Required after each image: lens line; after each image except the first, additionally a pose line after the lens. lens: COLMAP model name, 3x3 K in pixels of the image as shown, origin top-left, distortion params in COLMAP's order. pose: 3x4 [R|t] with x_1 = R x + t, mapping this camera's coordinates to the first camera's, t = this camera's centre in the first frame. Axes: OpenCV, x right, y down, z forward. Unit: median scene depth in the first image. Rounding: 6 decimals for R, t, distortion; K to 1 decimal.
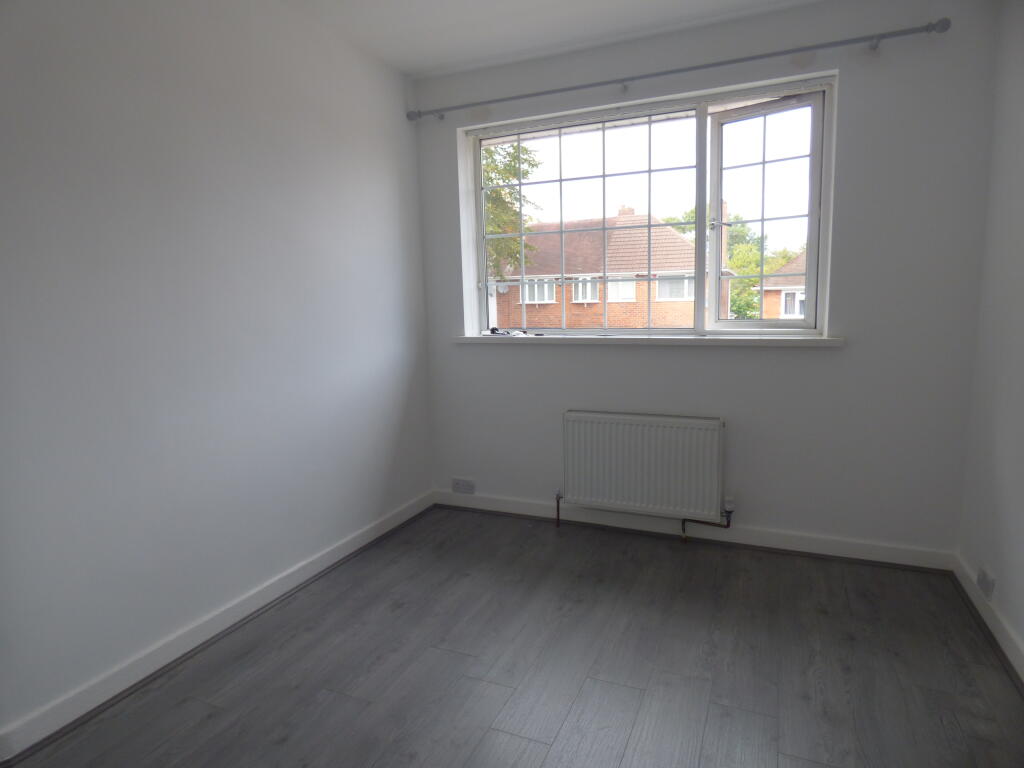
lens RADIAL K [[634.5, 0, 509.6], [0, 634.5, 379.5], [0, 0, 1]] dist [0.043698, -0.002888]
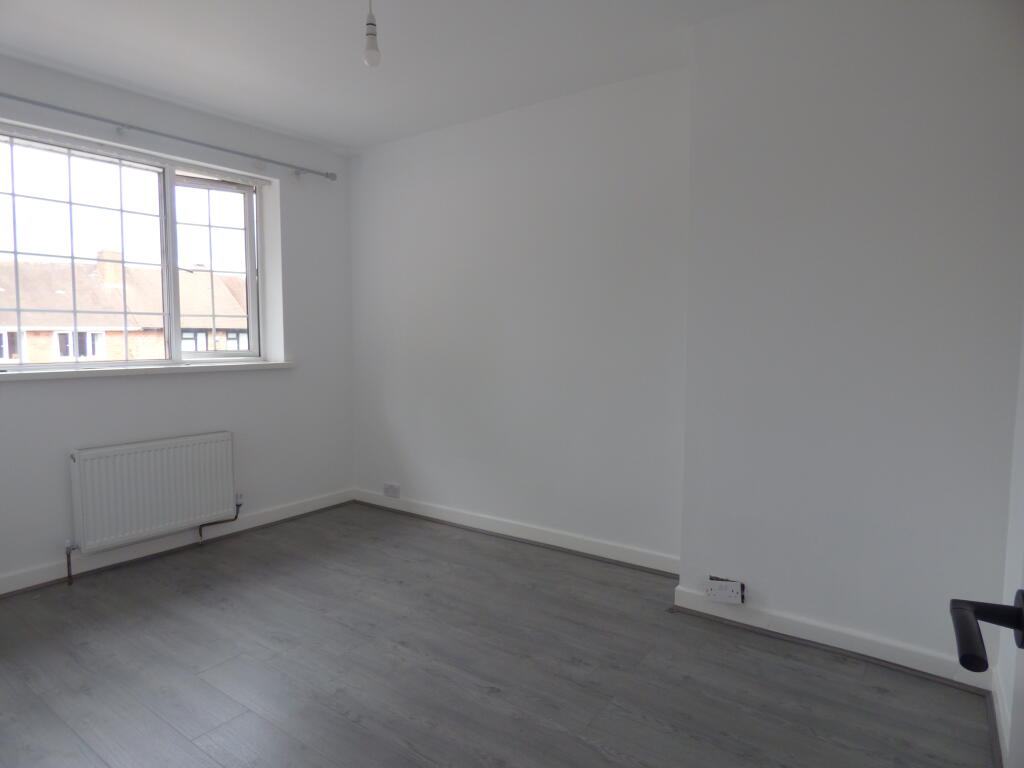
lens RADIAL K [[605.6, 0, 512.0], [0, 605.6, 384.0], [0, 0, 1]] dist [-0.001960, -0.000253]
pose [[0.222672, -0.057454, 0.973199, -0.642257], [0.123515, 0.991880, 0.030296, 0.005597], [-0.967037, 0.113458, 0.227960, 0.195885]]
